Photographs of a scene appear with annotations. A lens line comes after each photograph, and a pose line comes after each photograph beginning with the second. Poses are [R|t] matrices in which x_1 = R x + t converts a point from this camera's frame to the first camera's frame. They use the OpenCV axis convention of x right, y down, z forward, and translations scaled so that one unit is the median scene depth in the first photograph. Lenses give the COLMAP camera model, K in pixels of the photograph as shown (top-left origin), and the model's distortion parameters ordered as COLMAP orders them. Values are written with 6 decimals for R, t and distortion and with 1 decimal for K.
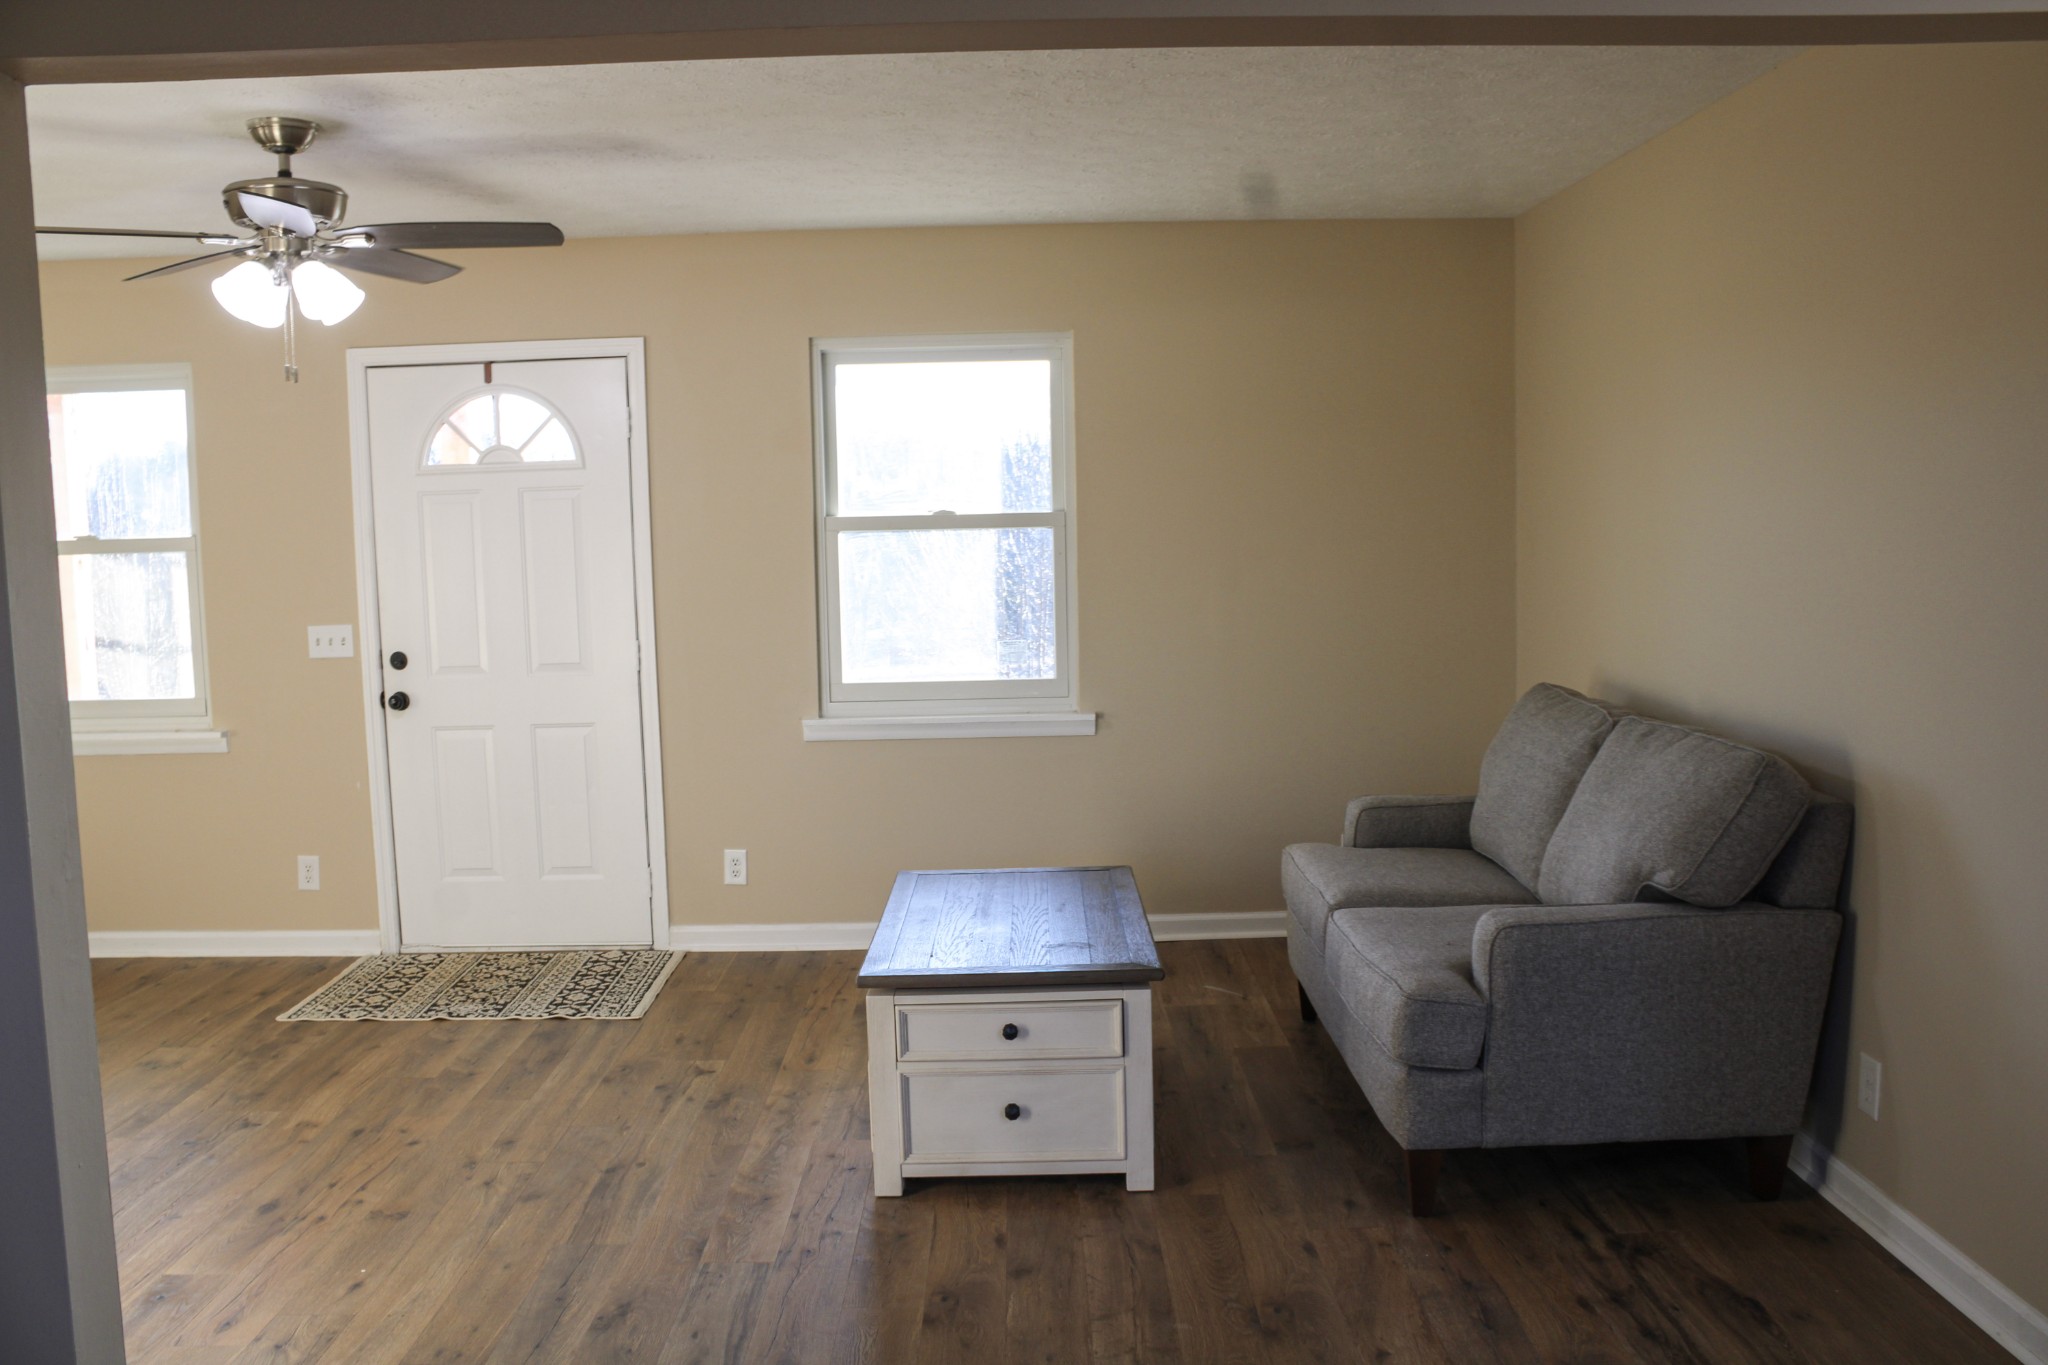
lens RADIAL K [[1711.9, 0, 1009.1], [0, 1711.9, 687.2], [0, 0, 1]] dist [-0.168037, 0.162155]
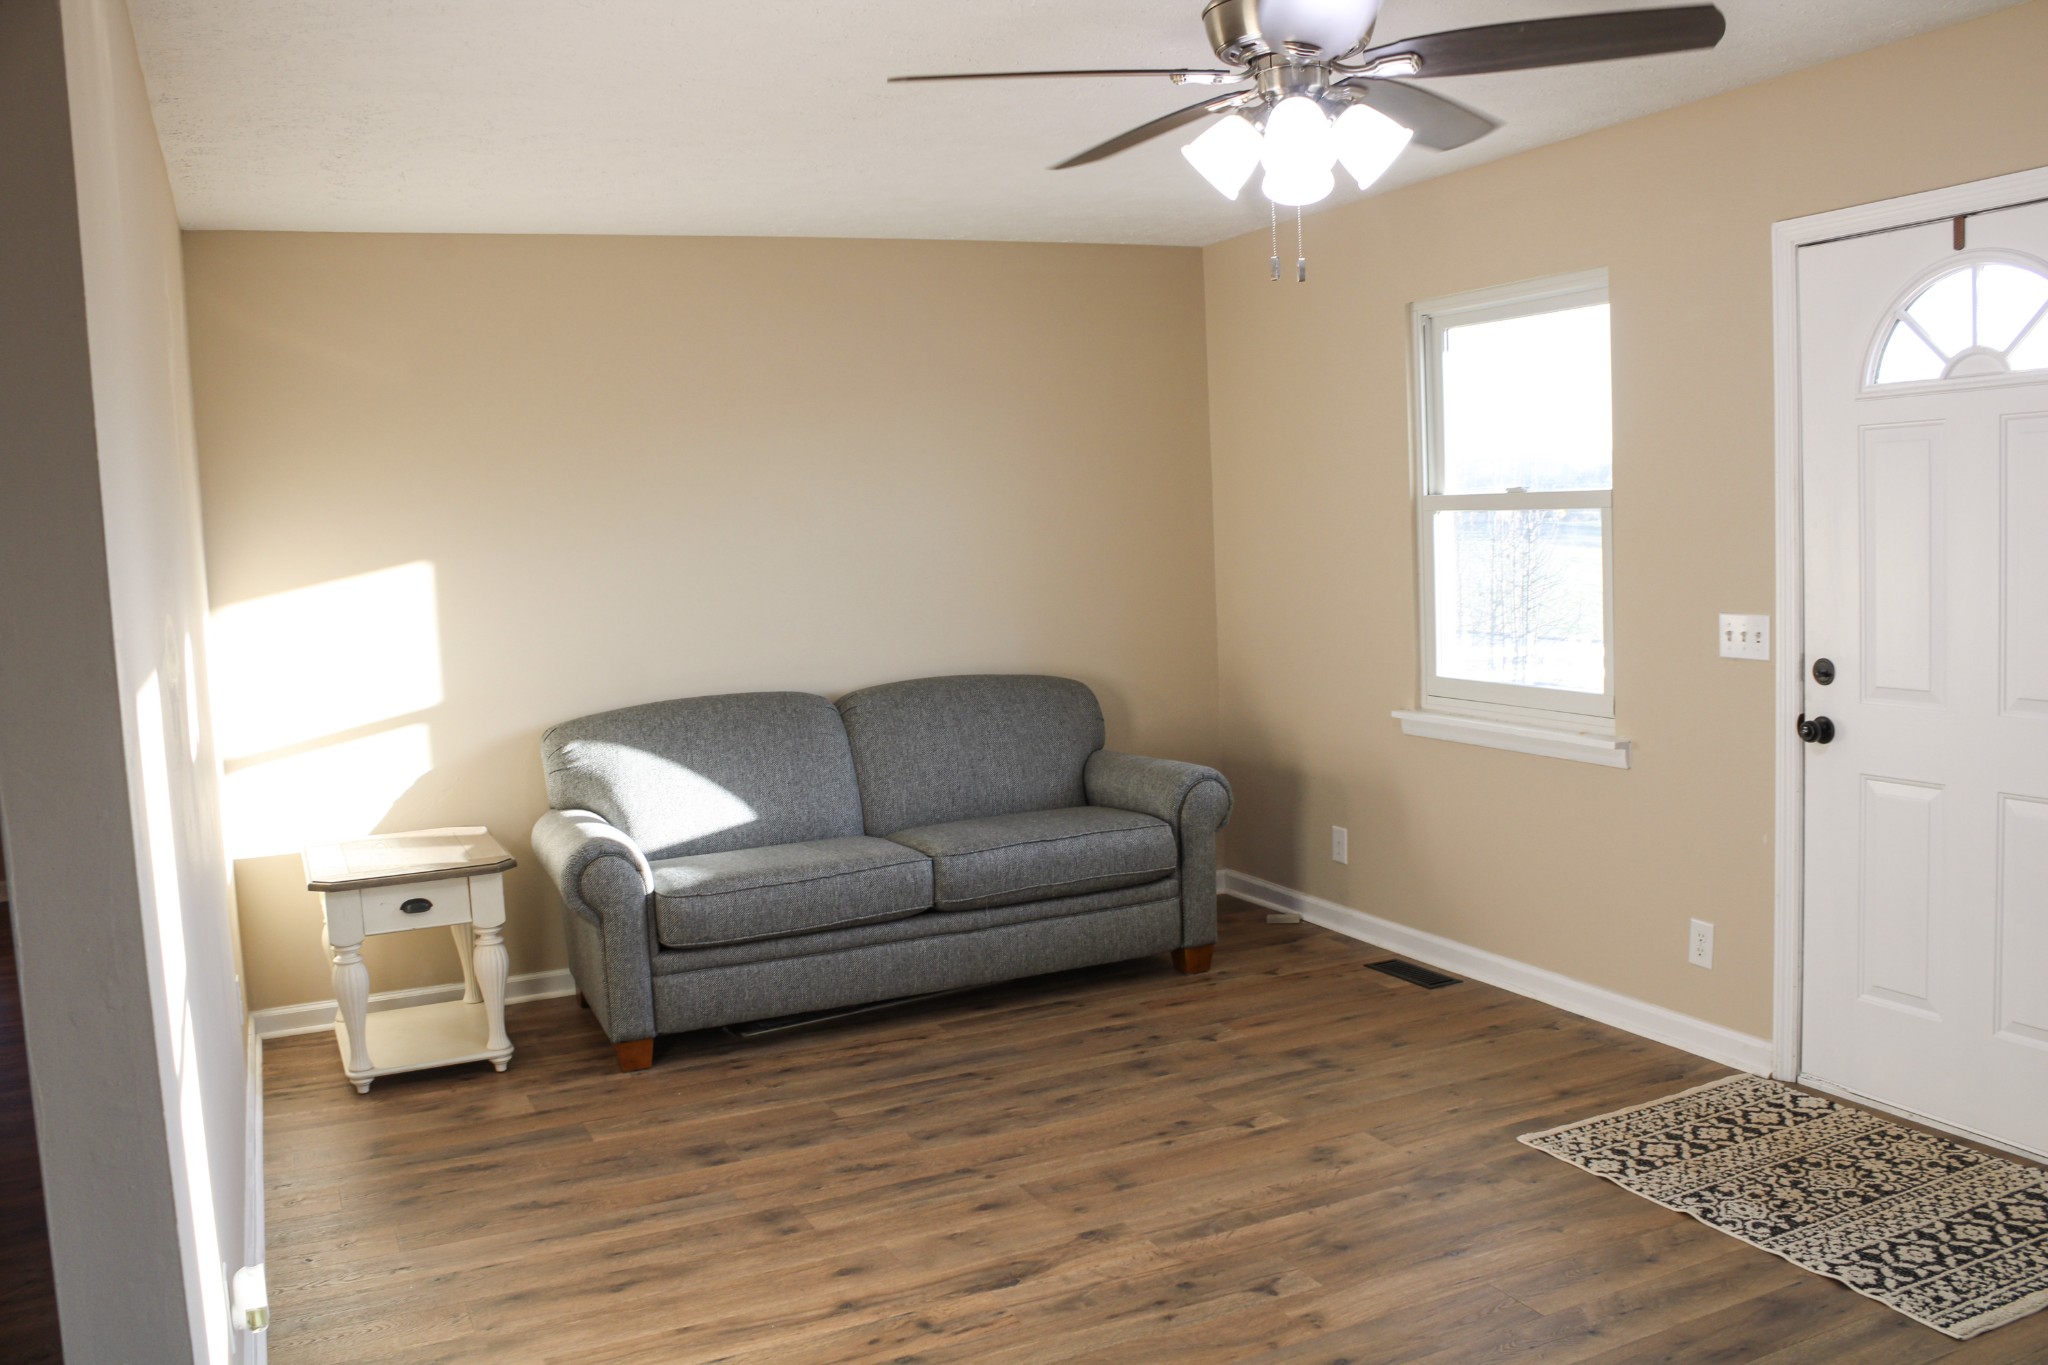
lens RADIAL K [[1711.9, 0, 1009.1], [0, 1711.9, 687.2], [0, 0, 1]] dist [-0.168037, 0.162155]
pose [[0.413638, 0.097546, -0.905201, 0.117993], [-0.050265, 0.995174, 0.084273, -0.050991], [0.909053, 0.010641, 0.416545, 0.419022]]
